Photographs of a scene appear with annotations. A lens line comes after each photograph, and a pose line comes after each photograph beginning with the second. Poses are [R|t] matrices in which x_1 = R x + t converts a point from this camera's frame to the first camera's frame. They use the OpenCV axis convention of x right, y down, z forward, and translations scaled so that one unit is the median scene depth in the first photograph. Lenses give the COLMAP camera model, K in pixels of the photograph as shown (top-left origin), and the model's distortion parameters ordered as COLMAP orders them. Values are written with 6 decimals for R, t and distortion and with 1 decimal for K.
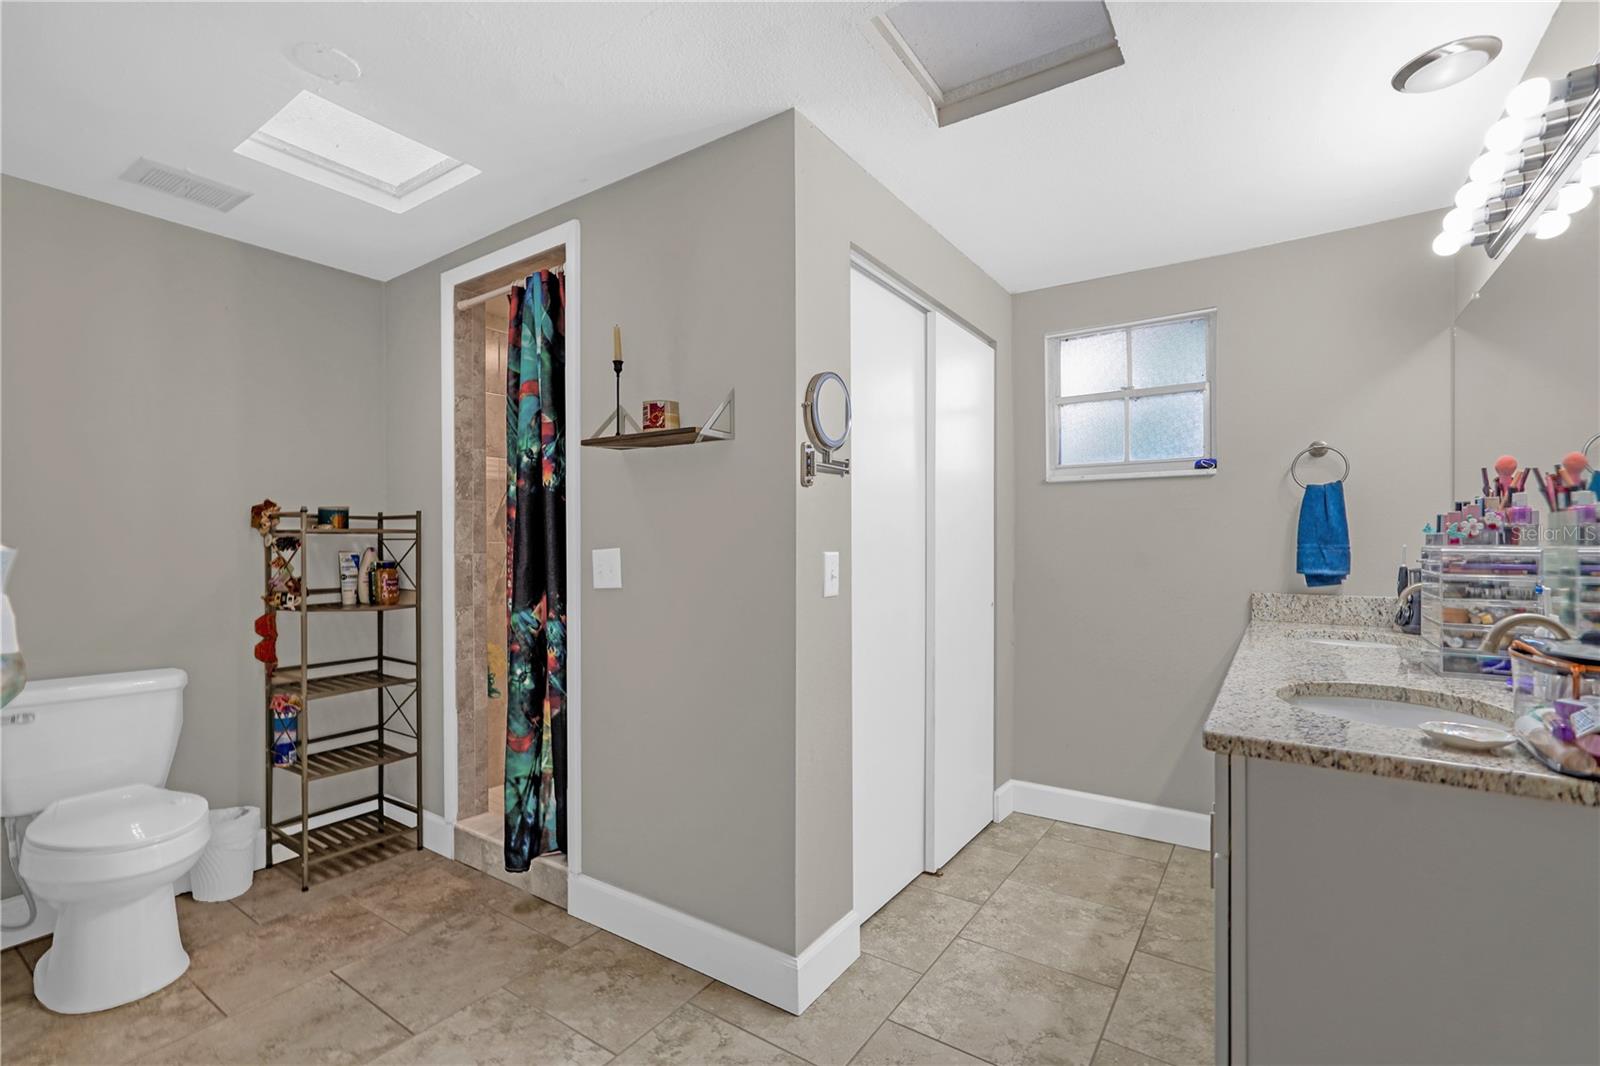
lens RADIAL K [[733.5, 0, 795.3], [0, 733.5, 538.9], [0, 0, 1]] dist [-0.000485, 0.000847]
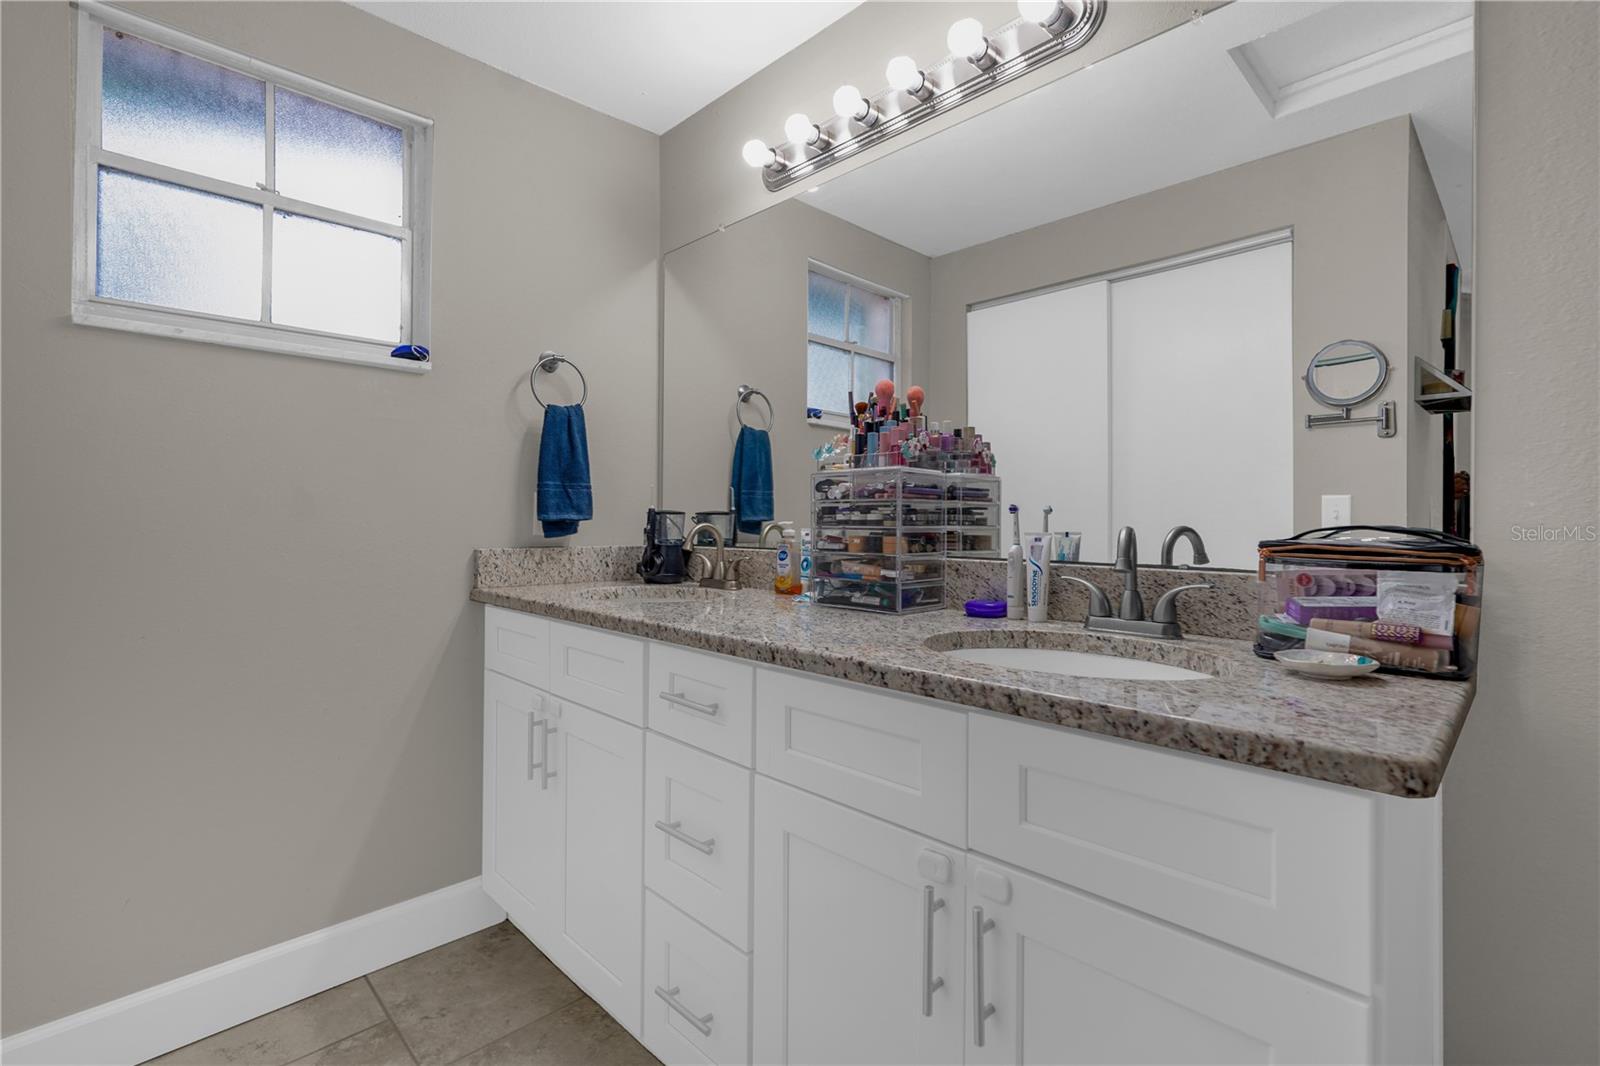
lens RADIAL K [[733.5, 0, 799.1], [0, 733.5, 516.7], [0, 0, 1]] dist [-0.000485, 0.000847]
pose [[0.200304, 0.007202, 0.979707, -0.002758], [-0.005298, 0.999966, -0.006268, 0.046630], [-0.979719, -0.003935, 0.200335, 0.579192]]
